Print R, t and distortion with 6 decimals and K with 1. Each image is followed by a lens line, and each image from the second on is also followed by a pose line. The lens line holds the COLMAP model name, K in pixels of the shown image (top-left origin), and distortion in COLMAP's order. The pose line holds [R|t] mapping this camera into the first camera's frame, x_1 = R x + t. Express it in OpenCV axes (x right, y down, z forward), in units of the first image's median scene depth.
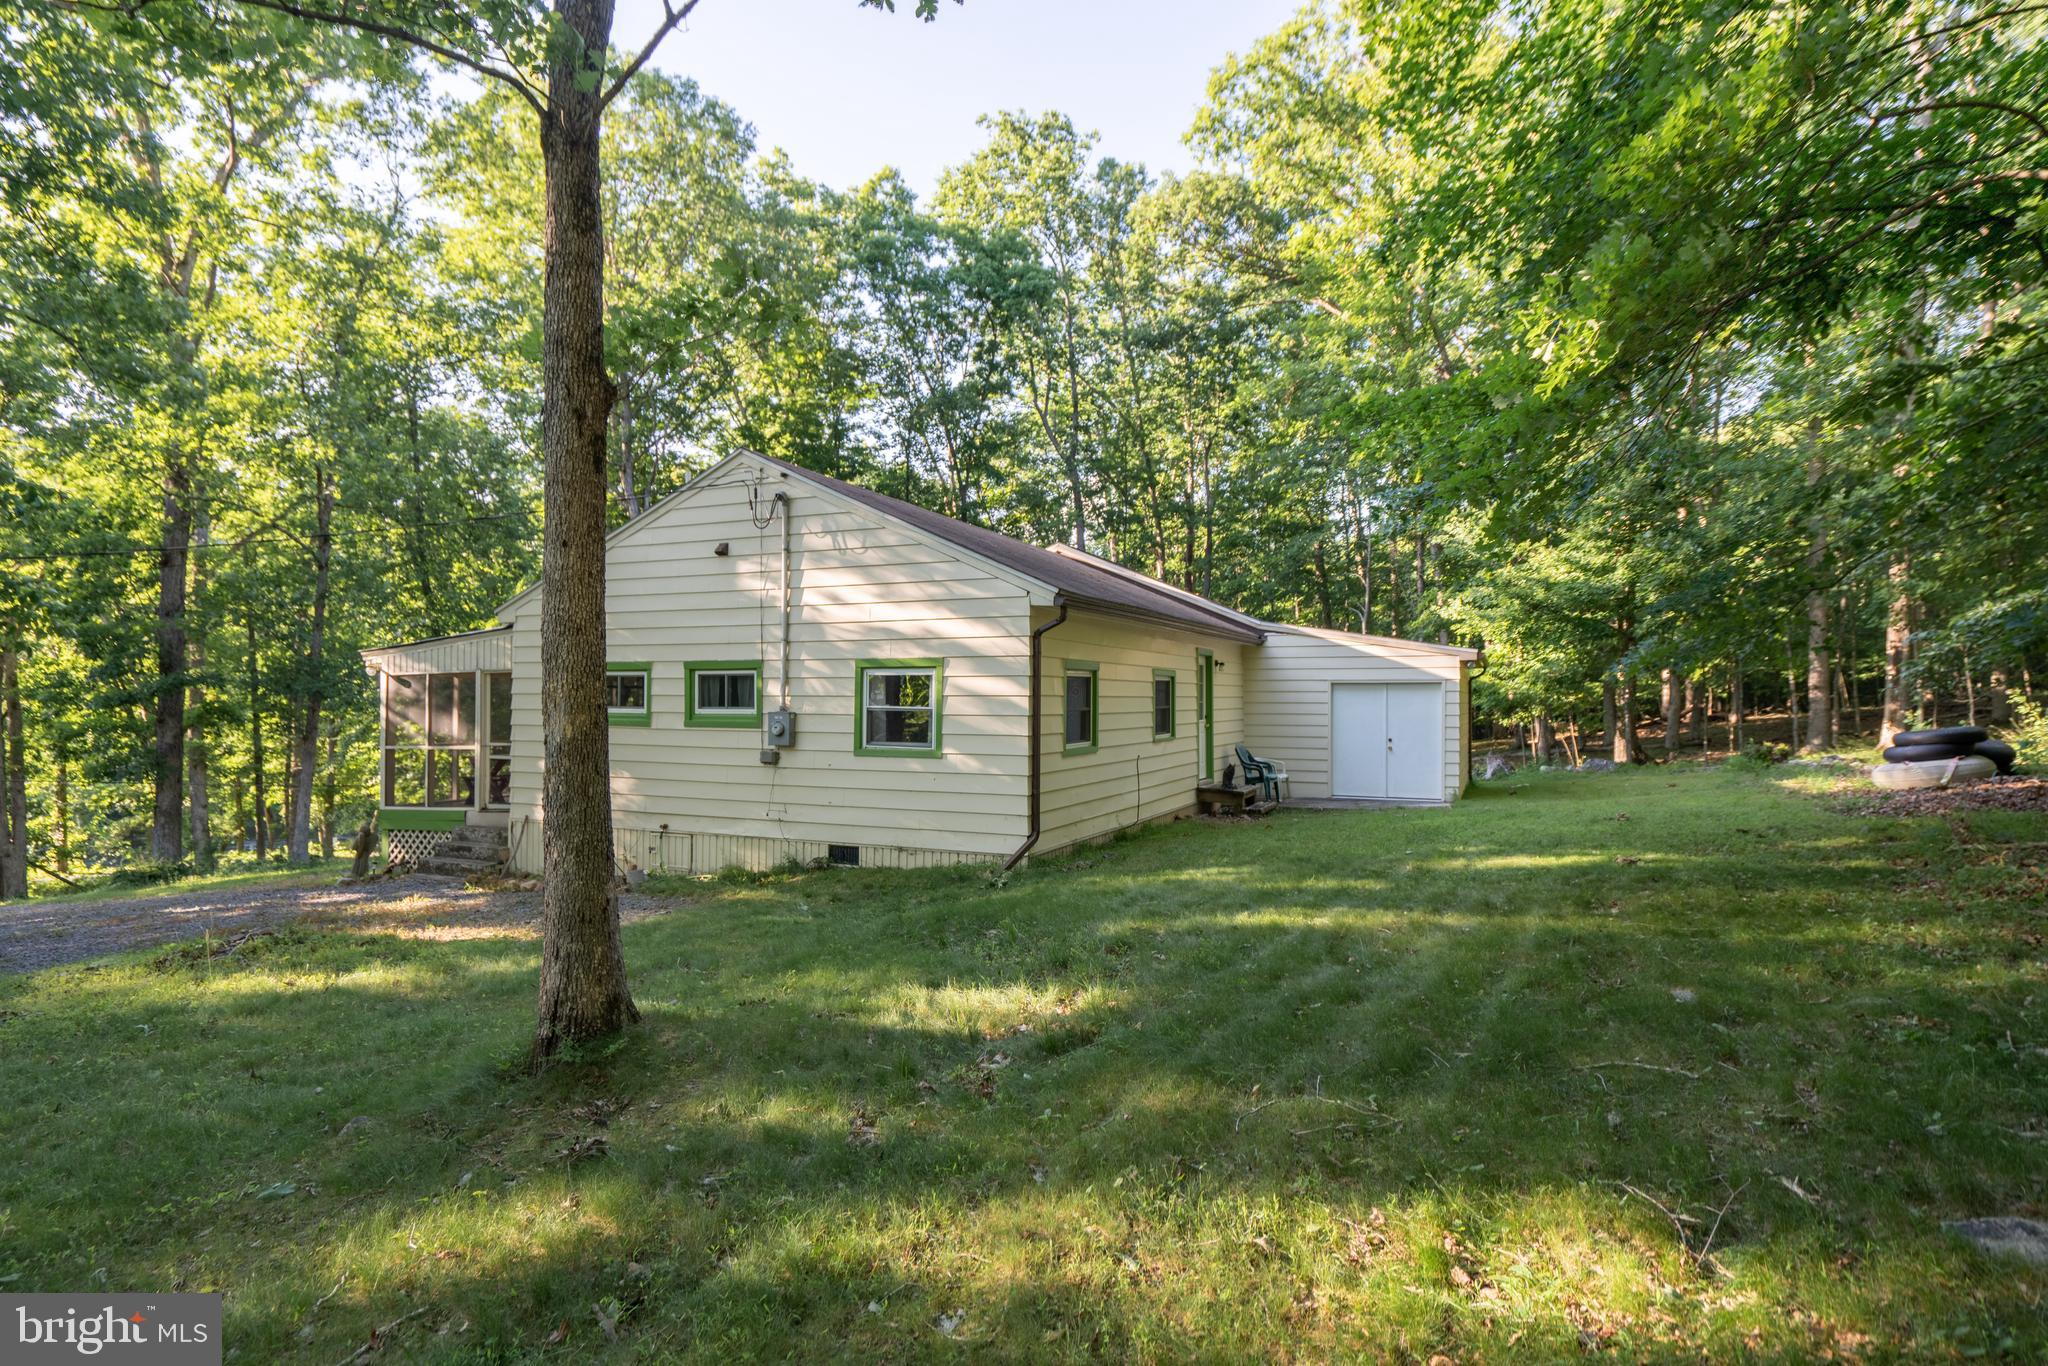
lens RADIAL K [[1057.4, 0, 1040.5], [0, 1057.4, 684.6], [0, 0, 1]] dist [-0.000008, 0.001033]
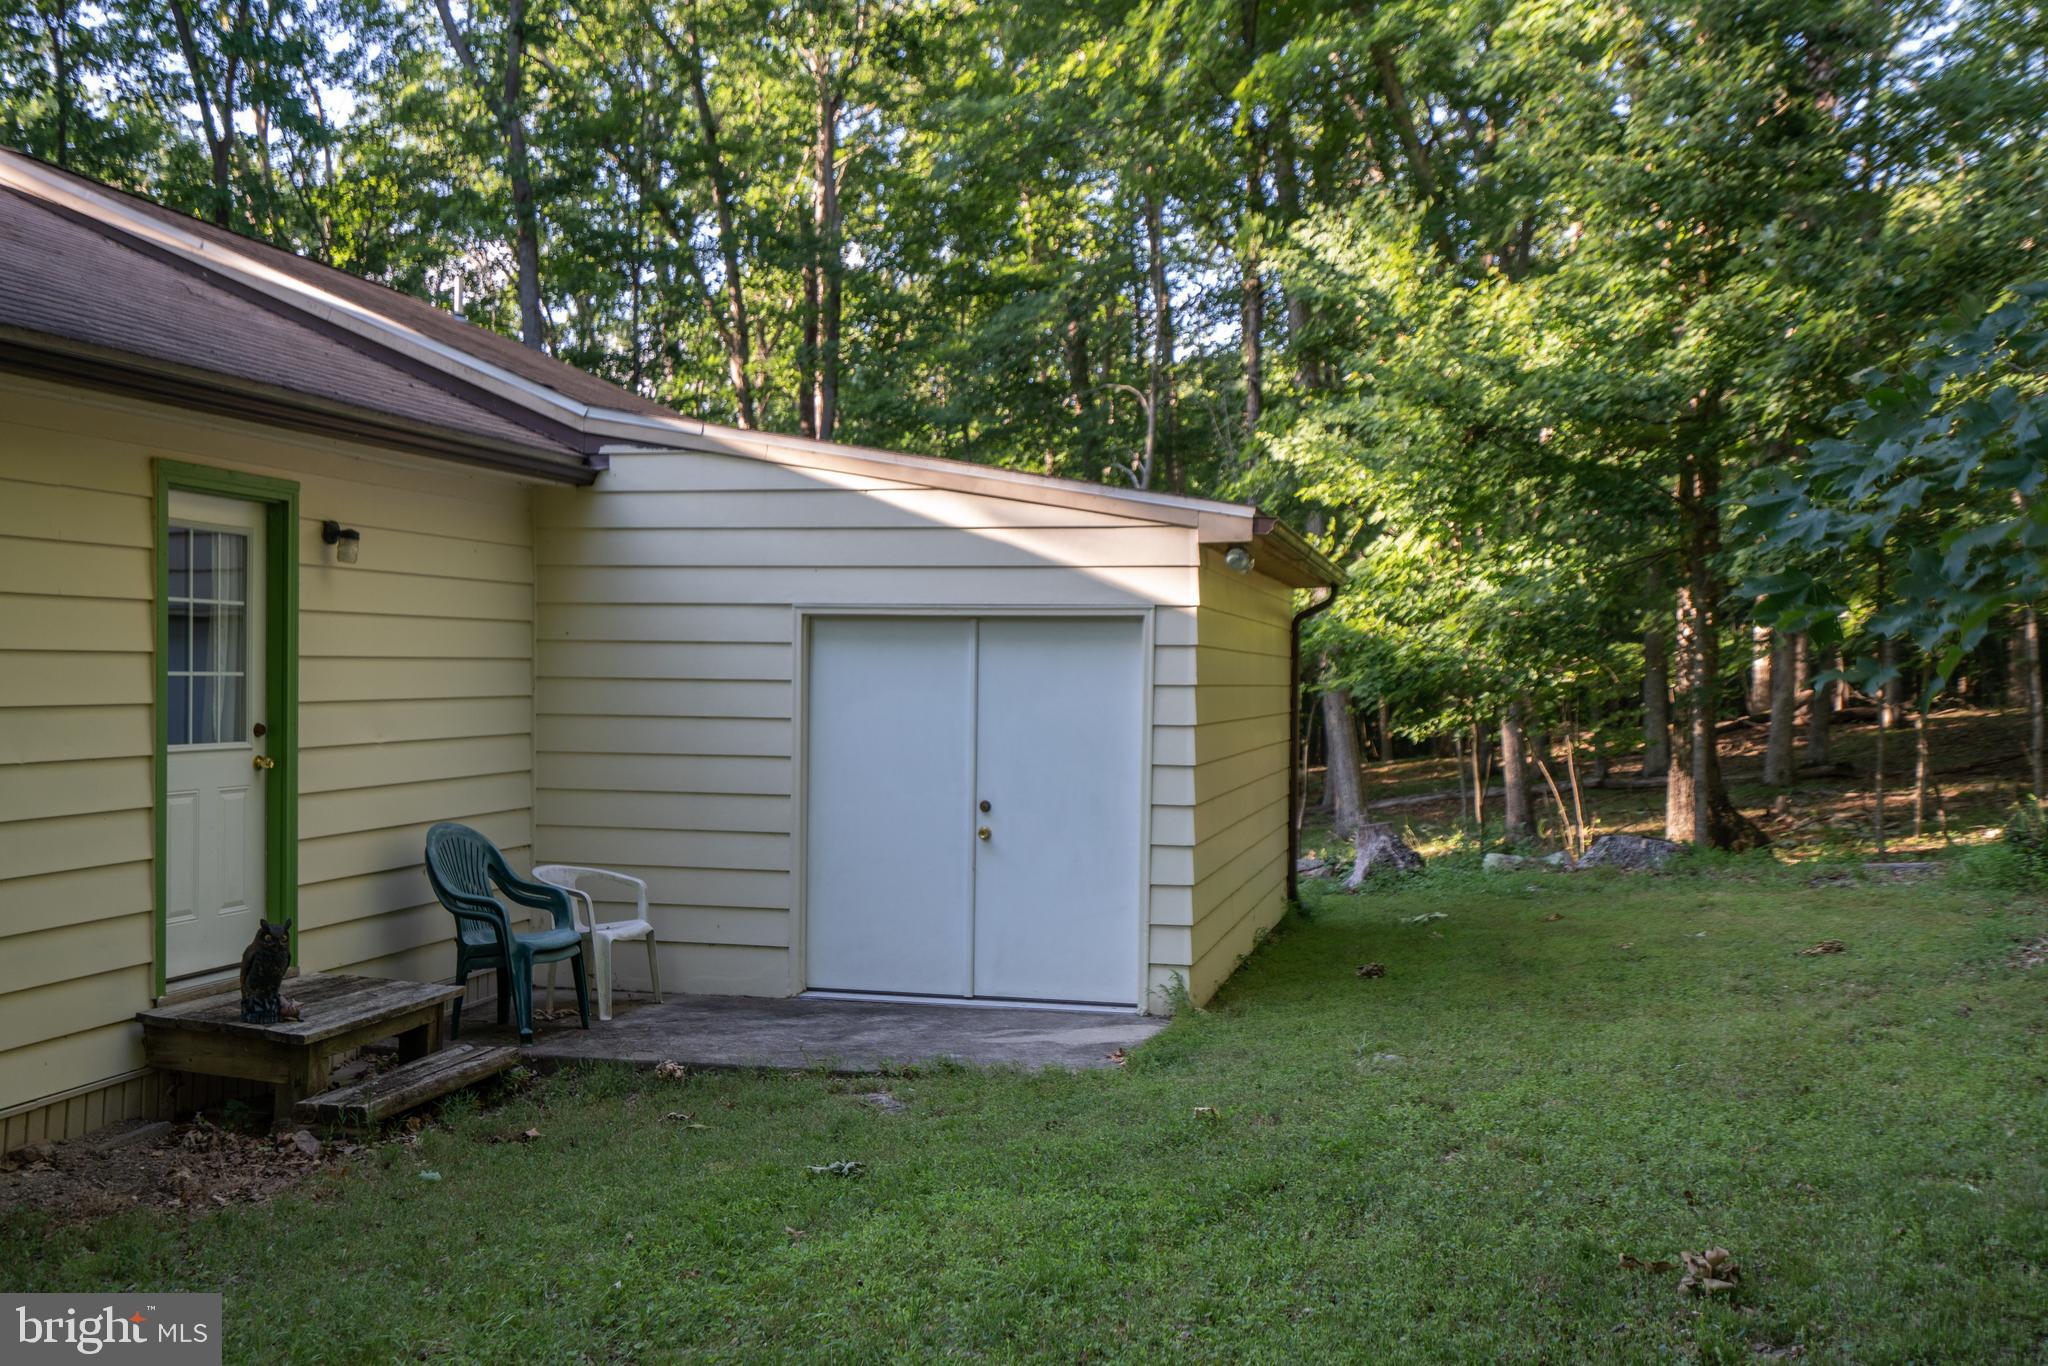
lens RADIAL K [[2086.3, 0, 1020.7], [0, 2086.3, 686.5], [0, 0, 1]] dist [0.032324, 0.000000]
pose [[0.980149, 0.009517, 0.198035, 0.160964], [-0.014007, 0.999675, 0.021286, 0.004020], [-0.197769, -0.023638, 0.979964, 0.301273]]
